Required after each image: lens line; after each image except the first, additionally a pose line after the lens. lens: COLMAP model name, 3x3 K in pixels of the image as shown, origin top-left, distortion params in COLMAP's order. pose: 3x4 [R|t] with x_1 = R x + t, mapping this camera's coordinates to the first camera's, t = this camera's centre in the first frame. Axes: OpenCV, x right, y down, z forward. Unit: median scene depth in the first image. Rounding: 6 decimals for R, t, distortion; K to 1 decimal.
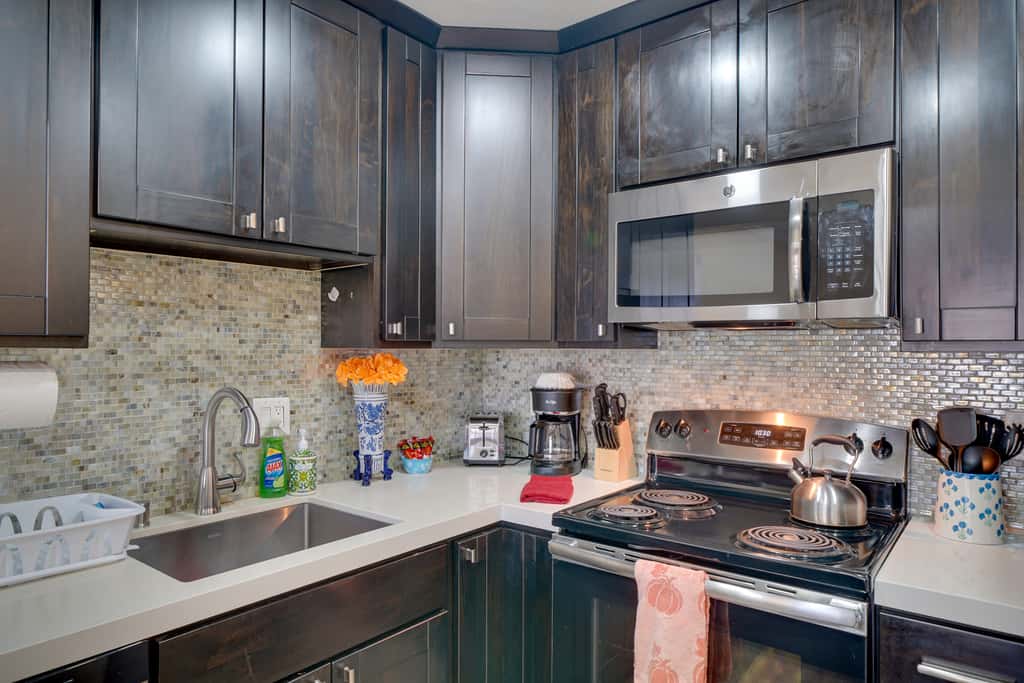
lens RADIAL K [[638.3, 0, 506.0], [0, 638.3, 342.9], [0, 0, 1]] dist [-0.003732, 0.001440]
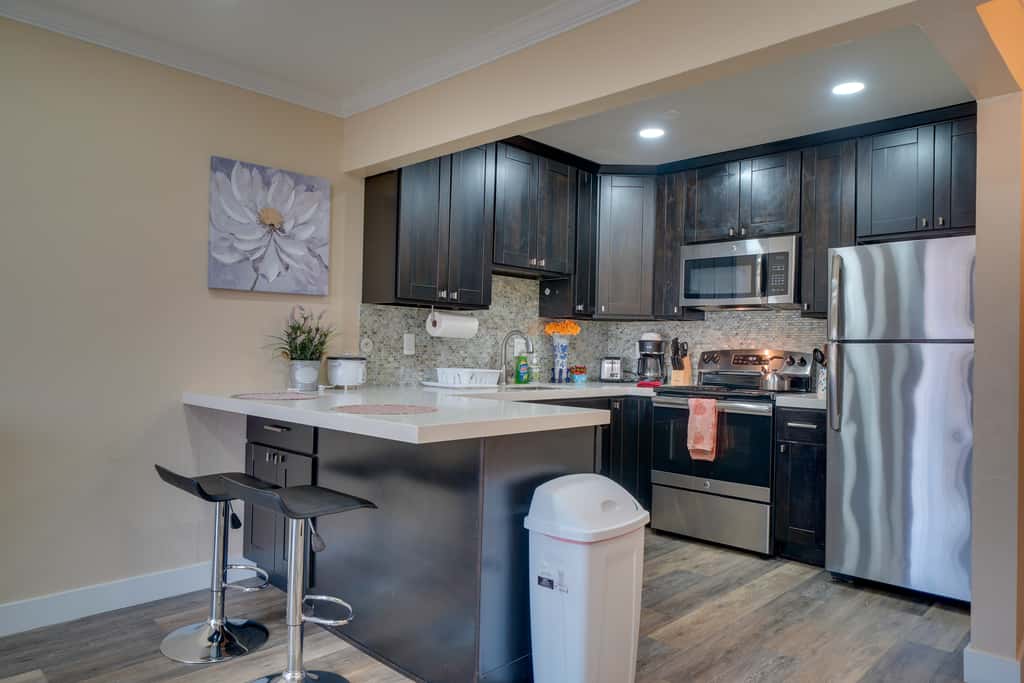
lens RADIAL K [[688.8, 0, 504.9], [0, 688.8, 343.1], [0, 0, 1]] dist [-0.001756, -0.001009]
pose [[0.995795, 0.017165, -0.089989, -0.215799], [-0.017460, 0.999844, -0.002495, 0.109860], [0.089932, 0.004056, 0.995940, -1.371558]]
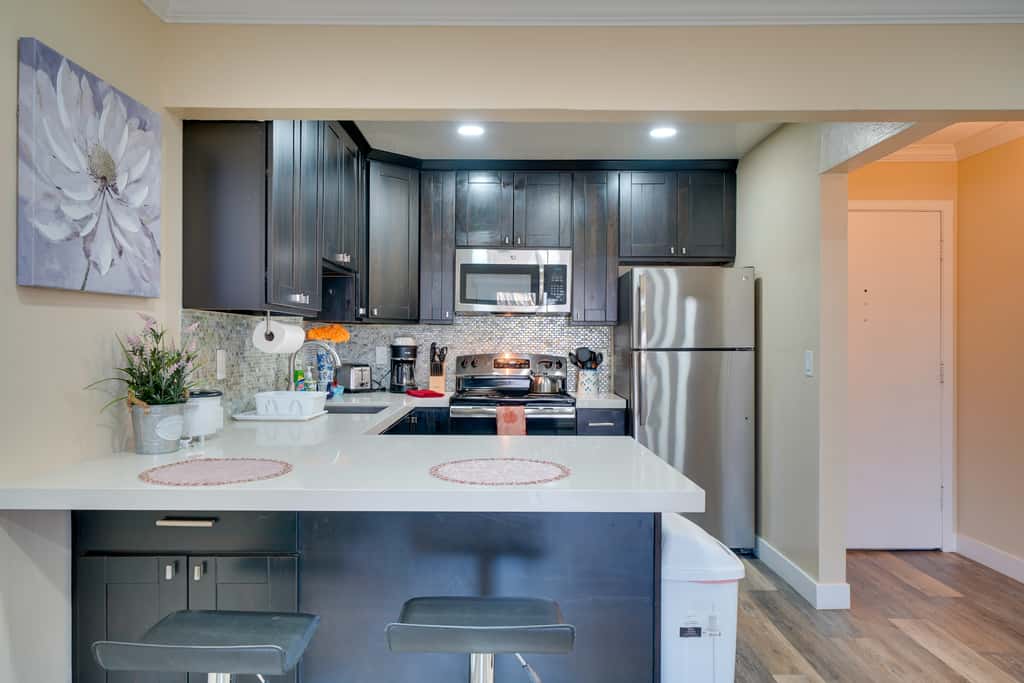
lens RADIAL K [[688.8, 0, 504.9], [0, 688.8, 343.1], [0, 0, 1]] dist [-0.001756, -0.001009]
pose [[0.781993, -0.002068, 0.623283, -1.123867], [-0.006038, 0.999922, 0.010894, 0.048055], [-0.623258, -0.012282, 0.781920, -0.873609]]
